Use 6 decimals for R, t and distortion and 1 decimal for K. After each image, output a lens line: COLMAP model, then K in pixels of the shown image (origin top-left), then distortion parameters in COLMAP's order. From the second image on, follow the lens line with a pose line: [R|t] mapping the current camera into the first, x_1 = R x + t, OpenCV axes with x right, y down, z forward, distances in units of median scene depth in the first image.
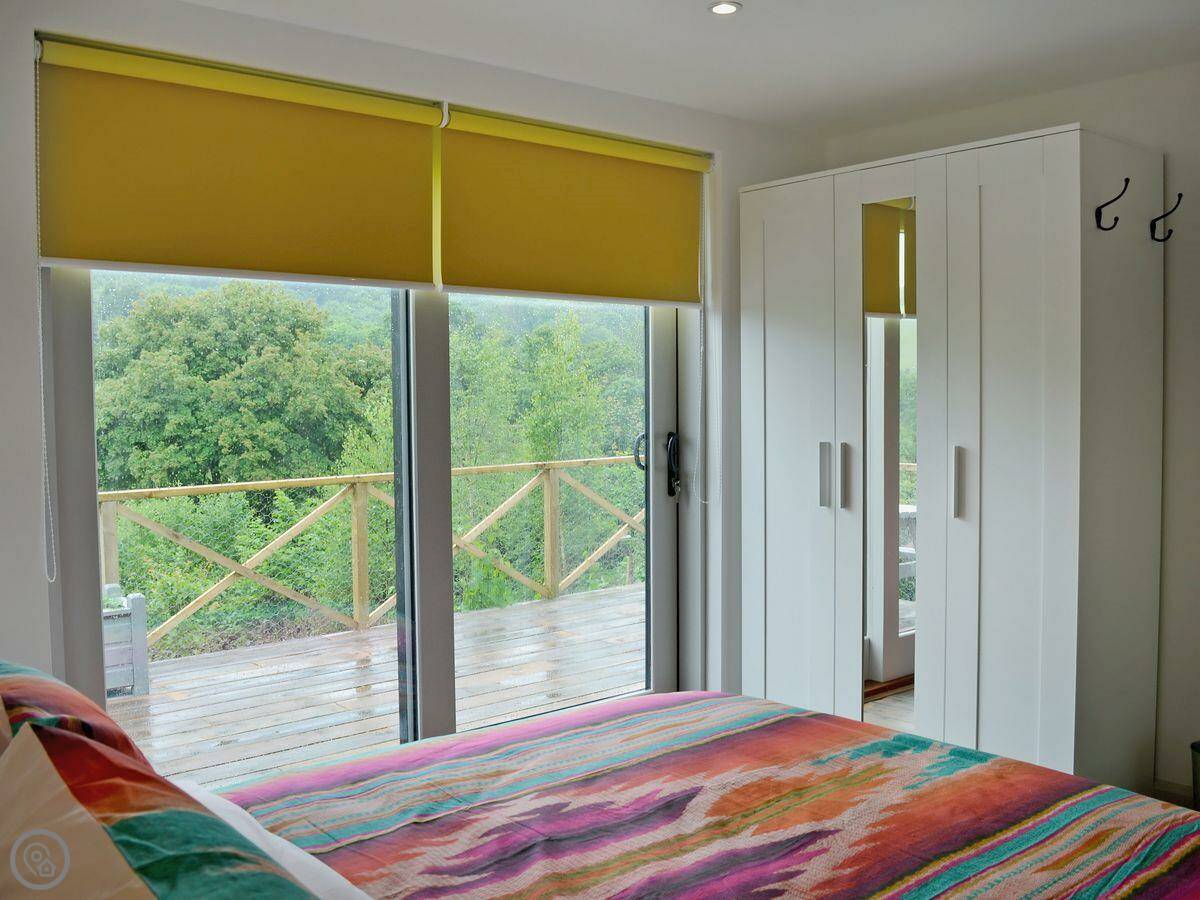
lens RADIAL K [[1091.2, 0, 618.5], [0, 1091.2, 447.1], [0, 0, 1]] dist [-0.088495, 0.018757]
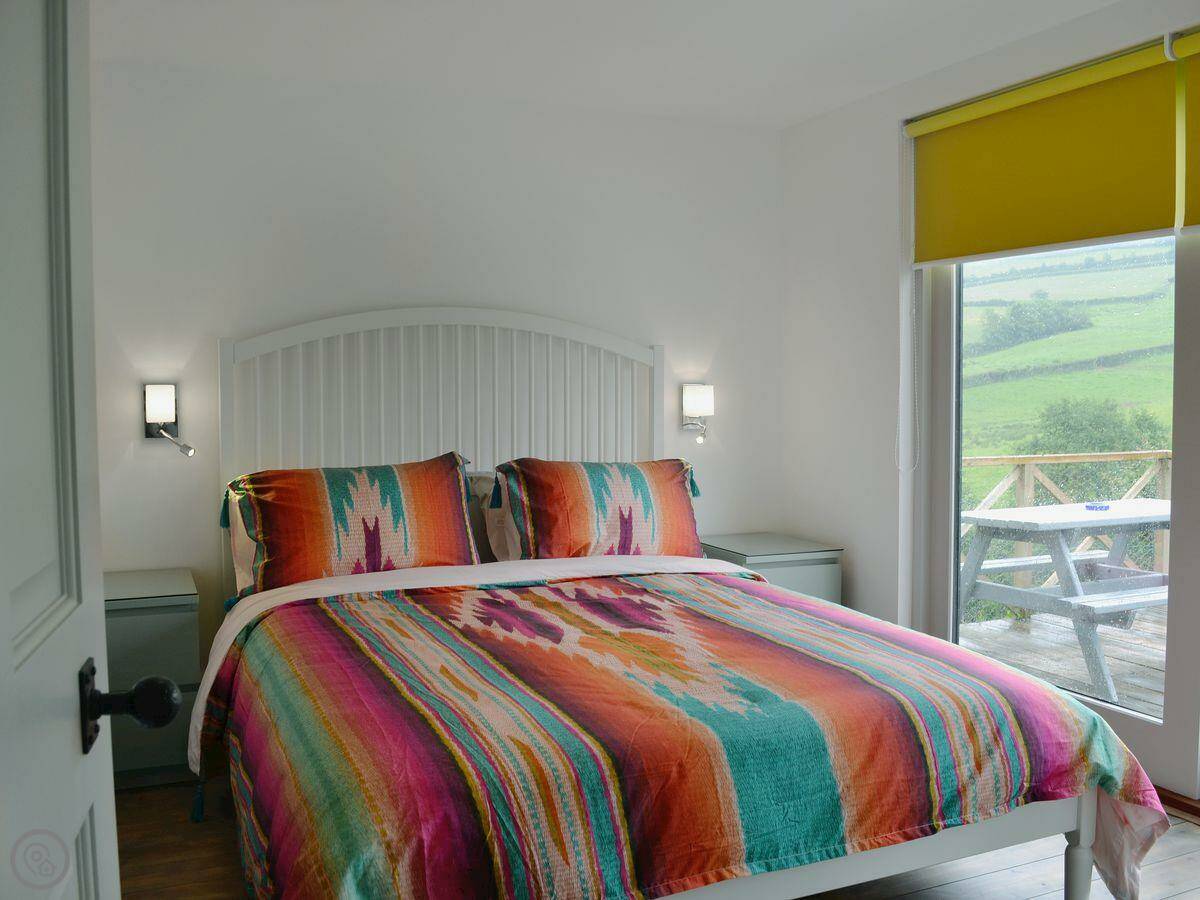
lens RADIAL K [[1091.2, 0, 618.5], [0, 1091.2, 447.1], [0, 0, 1]] dist [-0.088495, 0.018757]
pose [[-0.265367, 0.064119, -0.962013, 1.305948], [-0.041833, 0.996081, 0.077929, -0.019629], [0.963240, 0.060923, -0.261644, 1.201624]]
